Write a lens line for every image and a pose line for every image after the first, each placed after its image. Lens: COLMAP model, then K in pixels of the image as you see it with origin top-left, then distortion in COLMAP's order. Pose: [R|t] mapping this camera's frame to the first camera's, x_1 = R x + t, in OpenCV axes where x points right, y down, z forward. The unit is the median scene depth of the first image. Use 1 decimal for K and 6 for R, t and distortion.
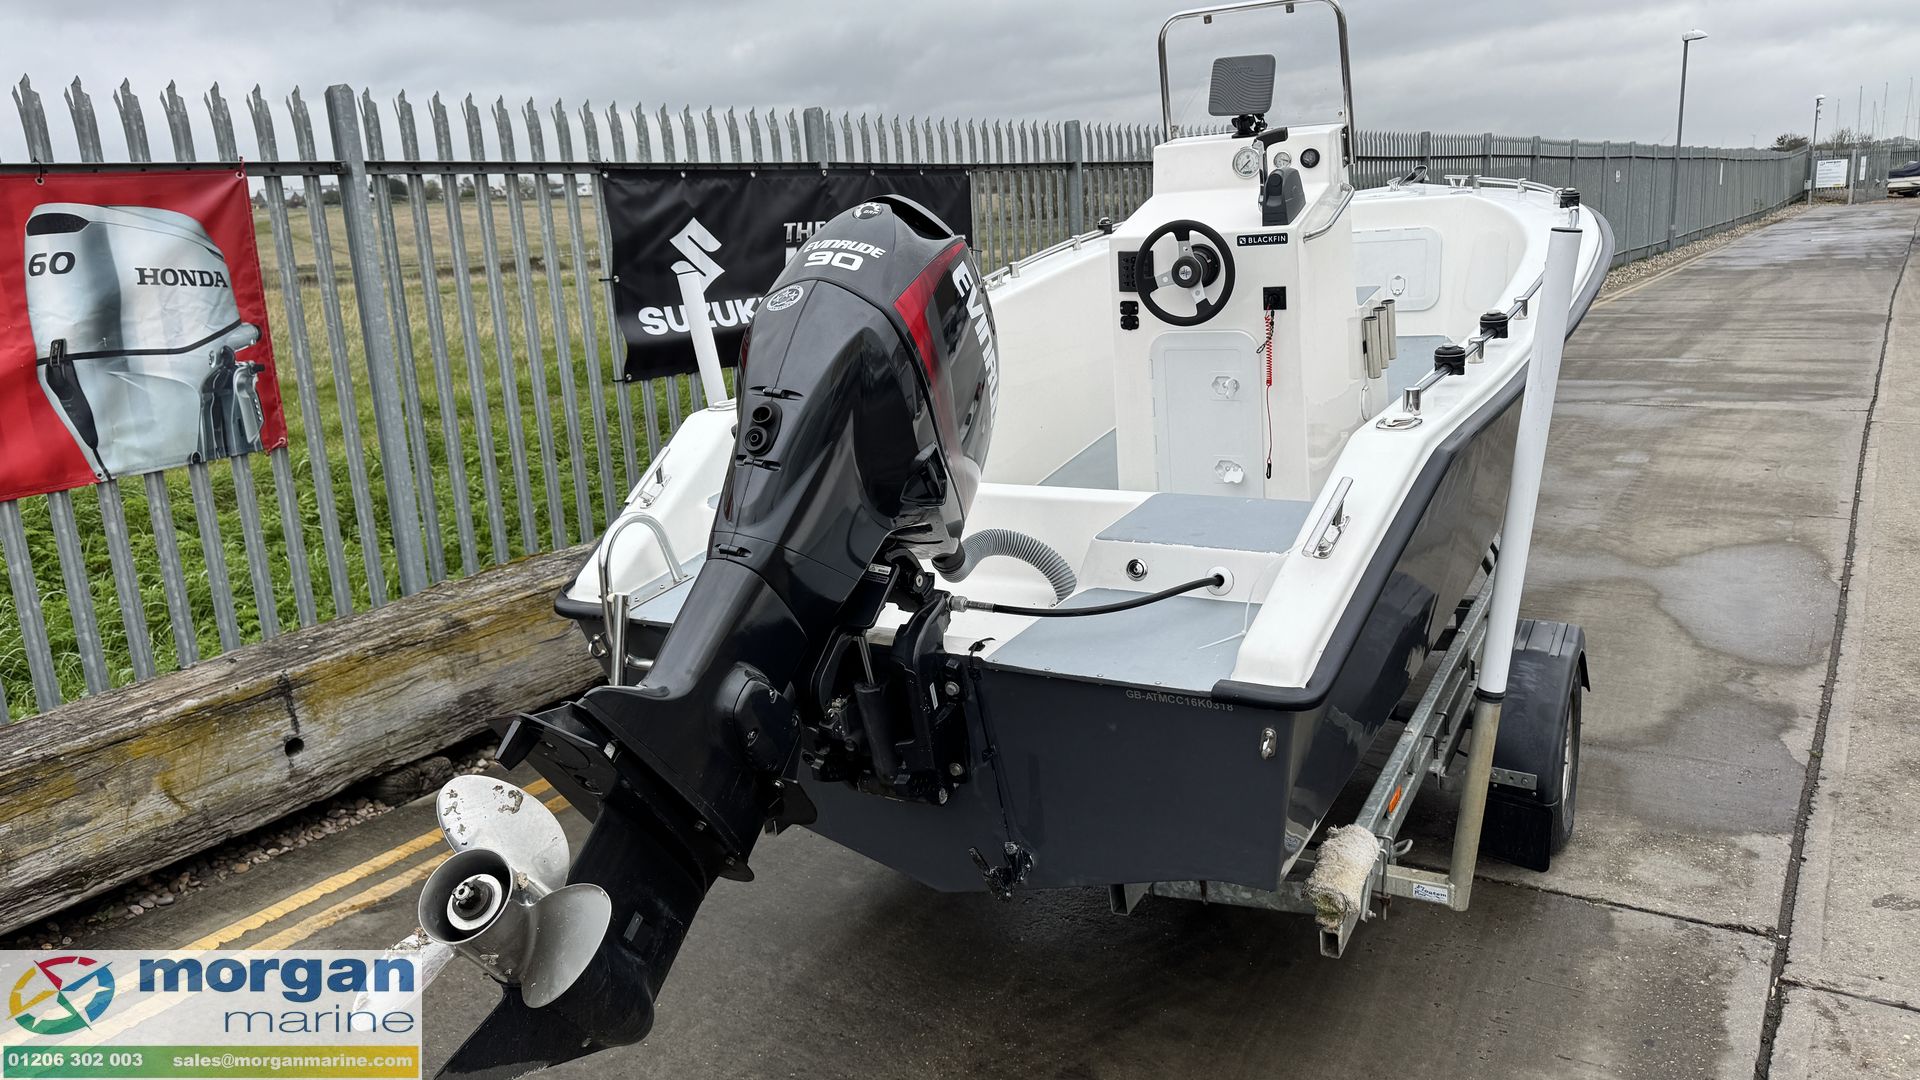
lens RADIAL K [[1333.2, 0, 969.1], [0, 1333.2, 540.0], [0, 0, 1]] dist [0.113786, -0.146480]
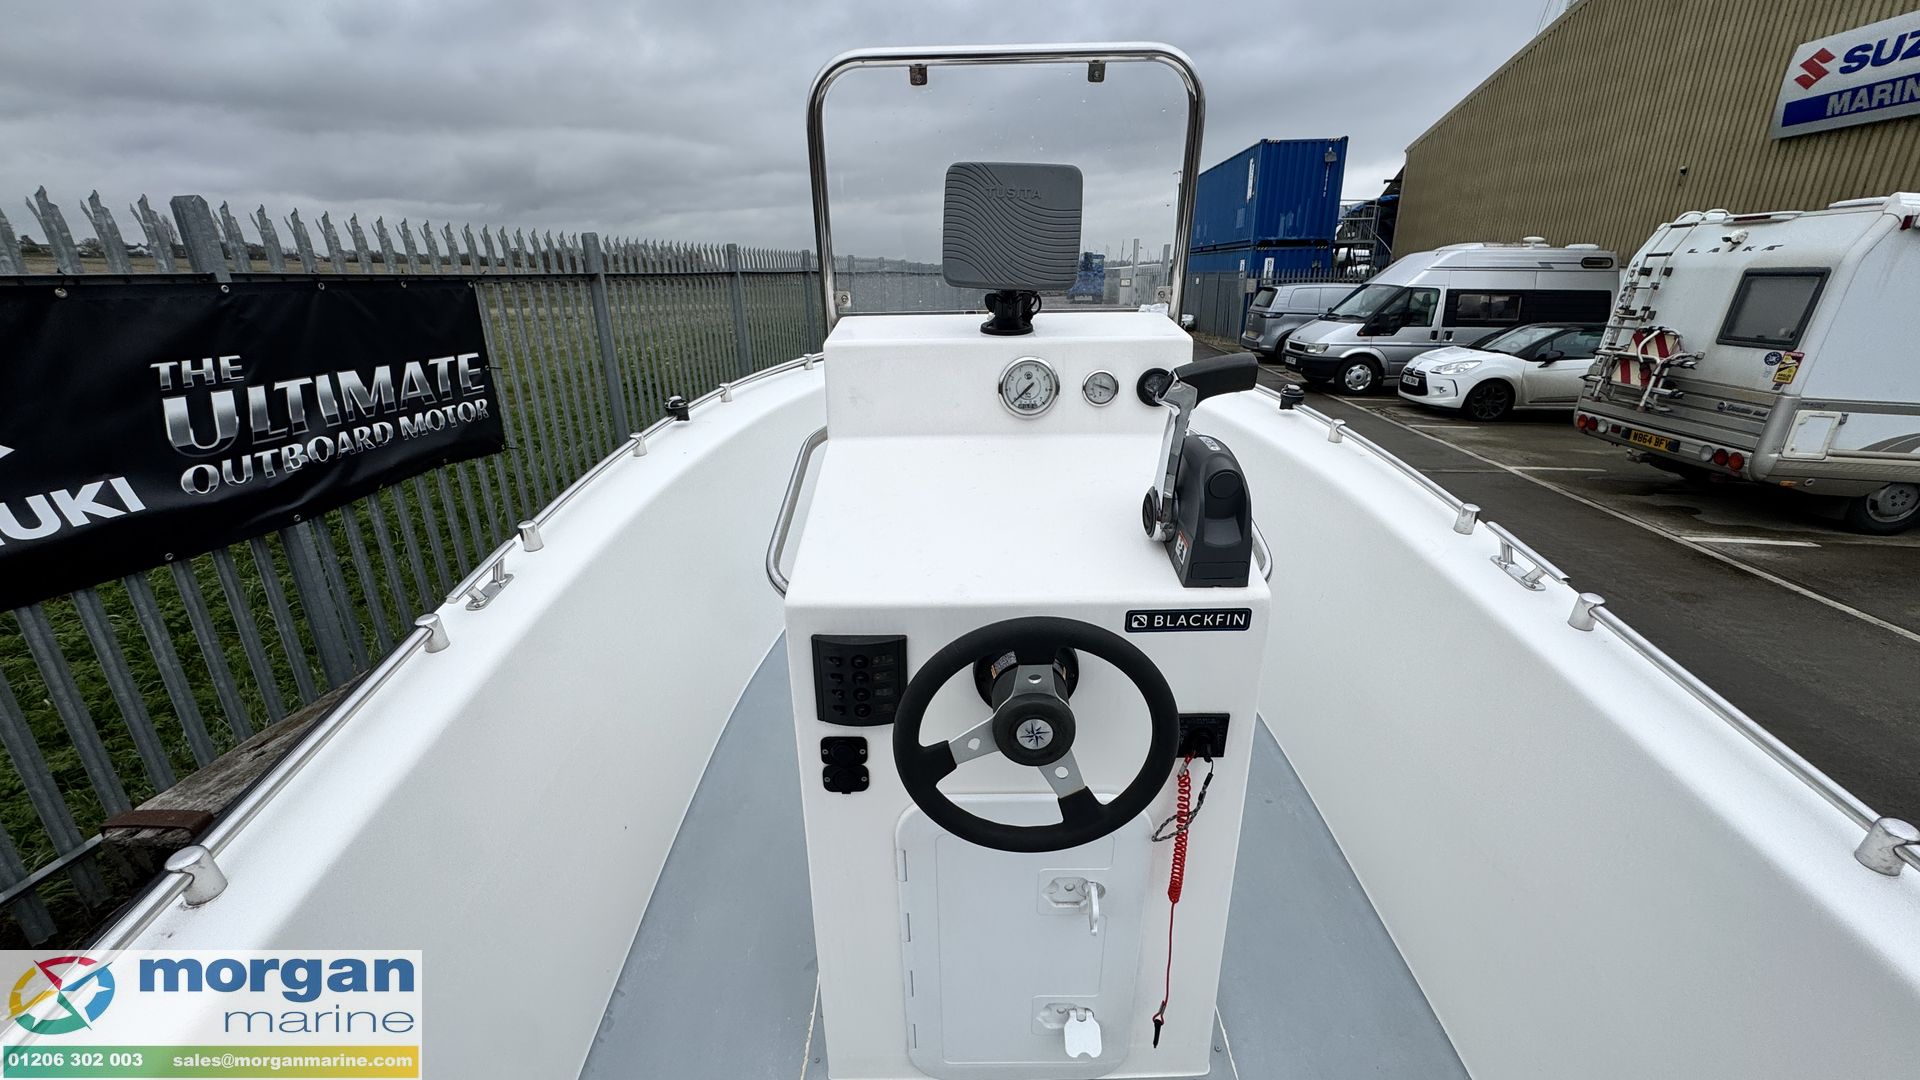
lens RADIAL K [[762.7, 0, 960.8], [0, 762.7, 536.9], [0, 0, 1]] dist [-0.003810, 0.000178]
pose [[0.871936, -0.117421, 0.475332, 0.031112], [0.080521, 0.991988, 0.097345, -0.172174], [-0.482954, -0.046605, 0.874404, 0.517496]]
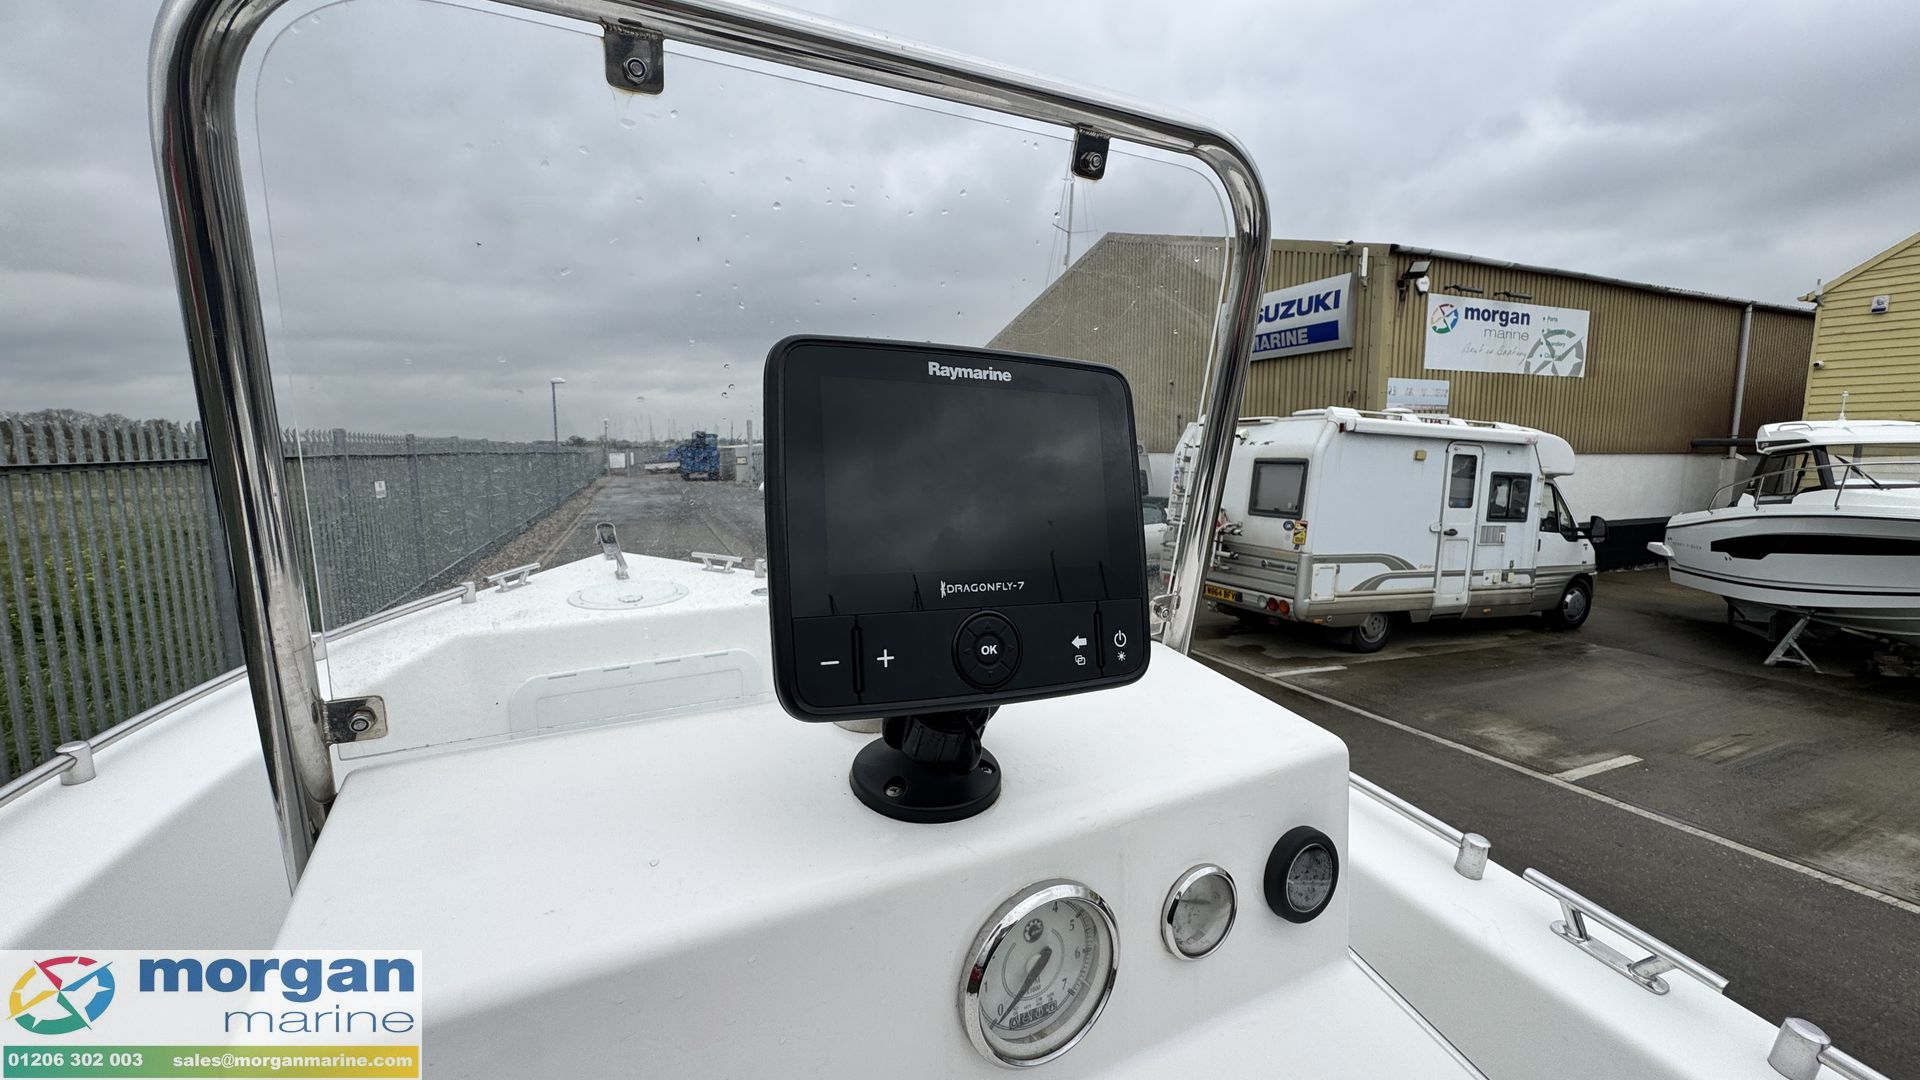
lens RADIAL K [[765.2, 0, 960.7], [0, 765.2, 538.4], [0, 0, 1]] dist [-0.004023, 0.000109]
pose [[0.543956, -0.047395, 0.837774, 0.084992], [0.173779, 0.983121, -0.057215, -0.221480], [-0.820922, 0.176709, 0.543011, 0.640491]]
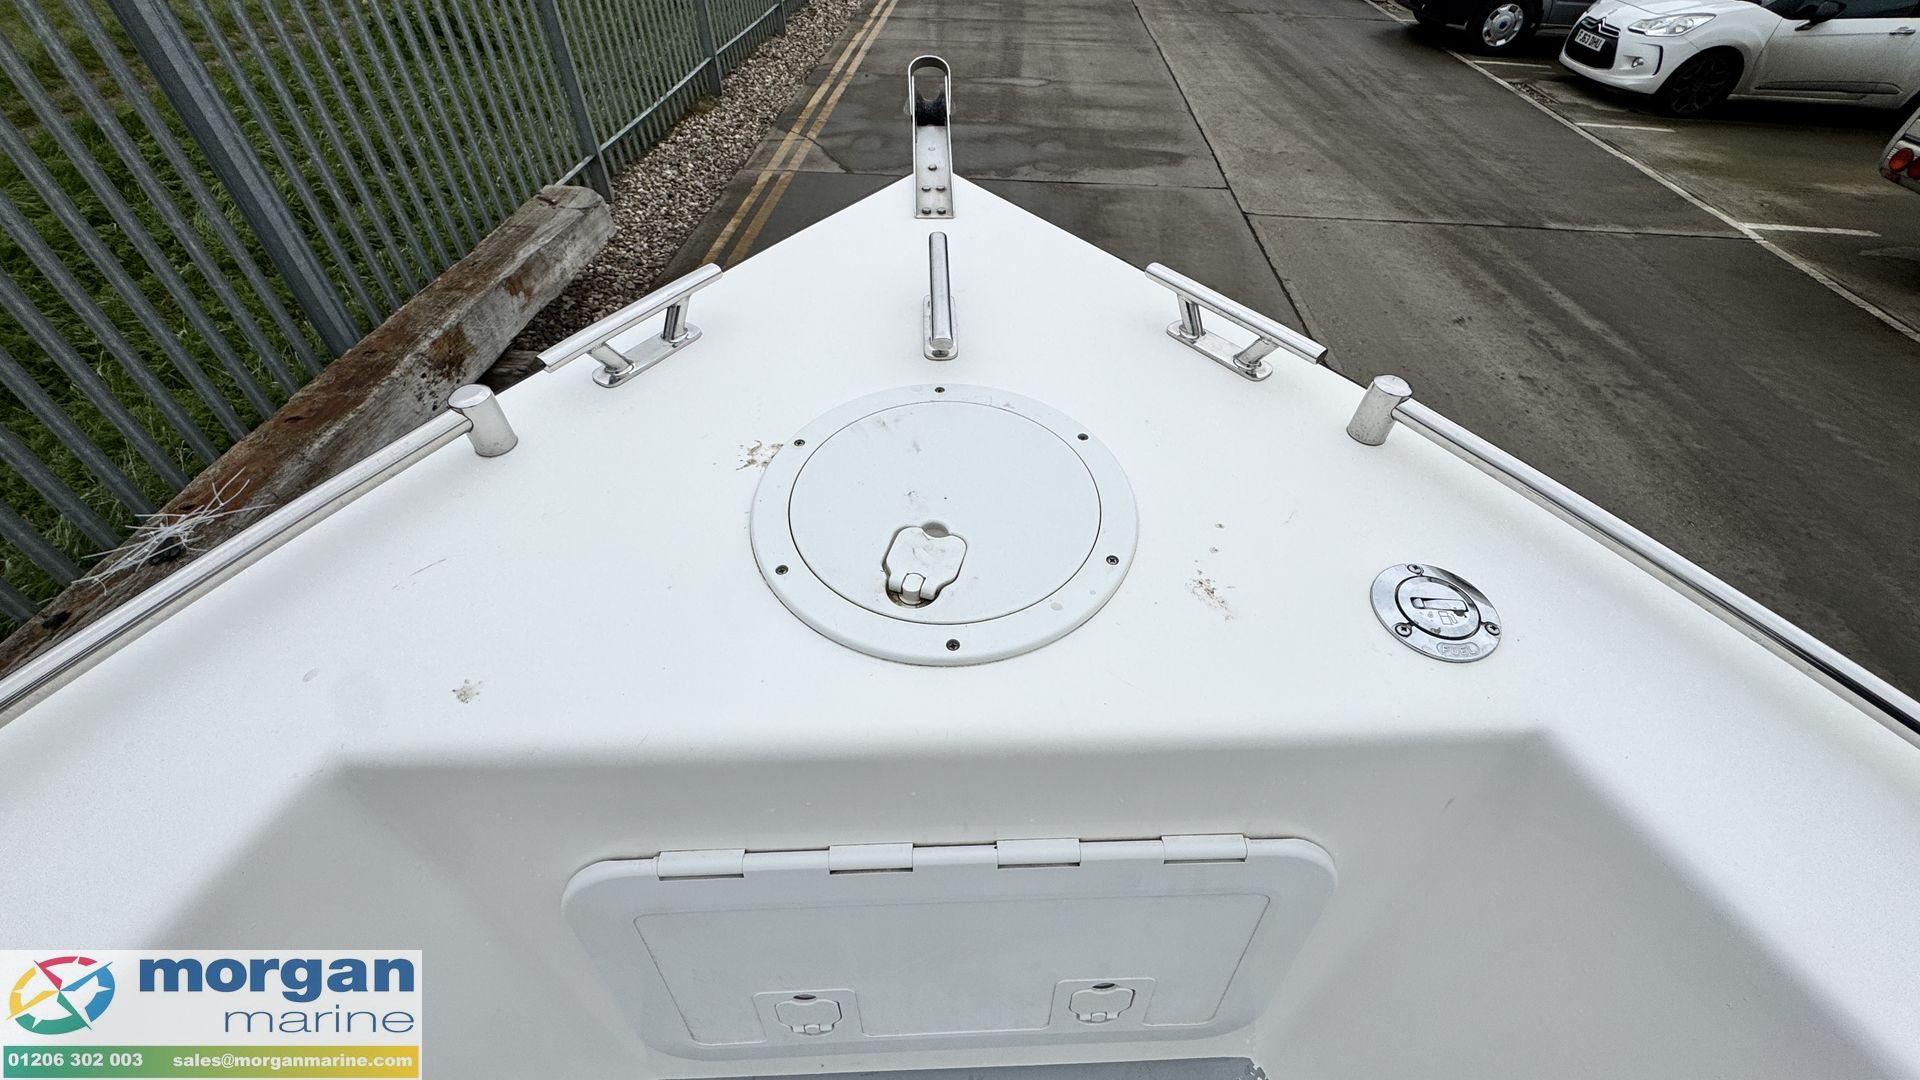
lens RADIAL K [[761.6, 0, 961.0], [0, 761.6, 535.7], [0, 0, 1]] dist [-0.002456, 0.000134]
pose [[0.857927, -0.305311, 0.413216, 0.246749], [0.057082, 0.855942, 0.513911, -0.288222], [-0.510591, -0.417311, 0.751764, 0.877064]]
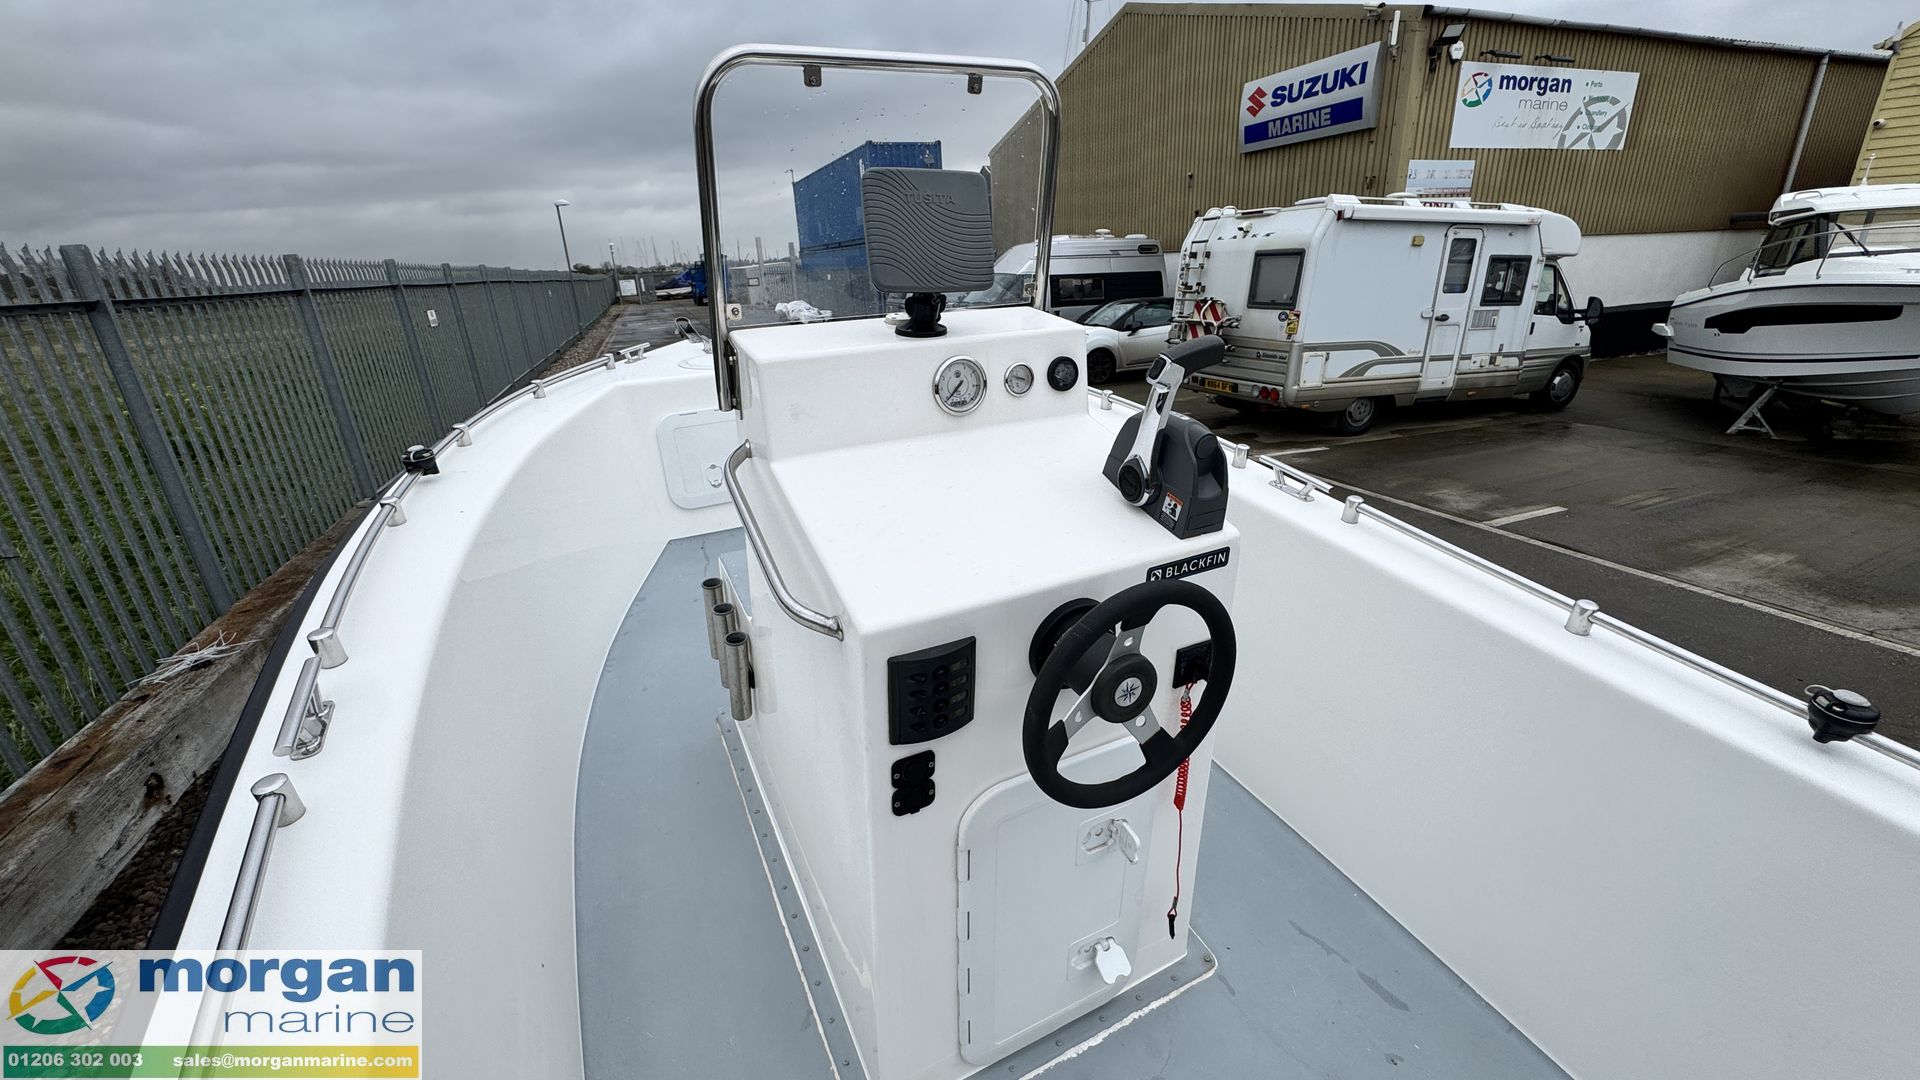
lens RADIAL K [[762.7, 0, 960.8], [0, 762.7, 536.9], [0, 0, 1]] dist [-0.003810, 0.000178]
pose [[0.563804, -0.254705, 0.785653, -0.023747], [0.209478, 0.964253, 0.162280, -0.183239], [-0.798902, 0.073083, 0.597005, 0.561504]]
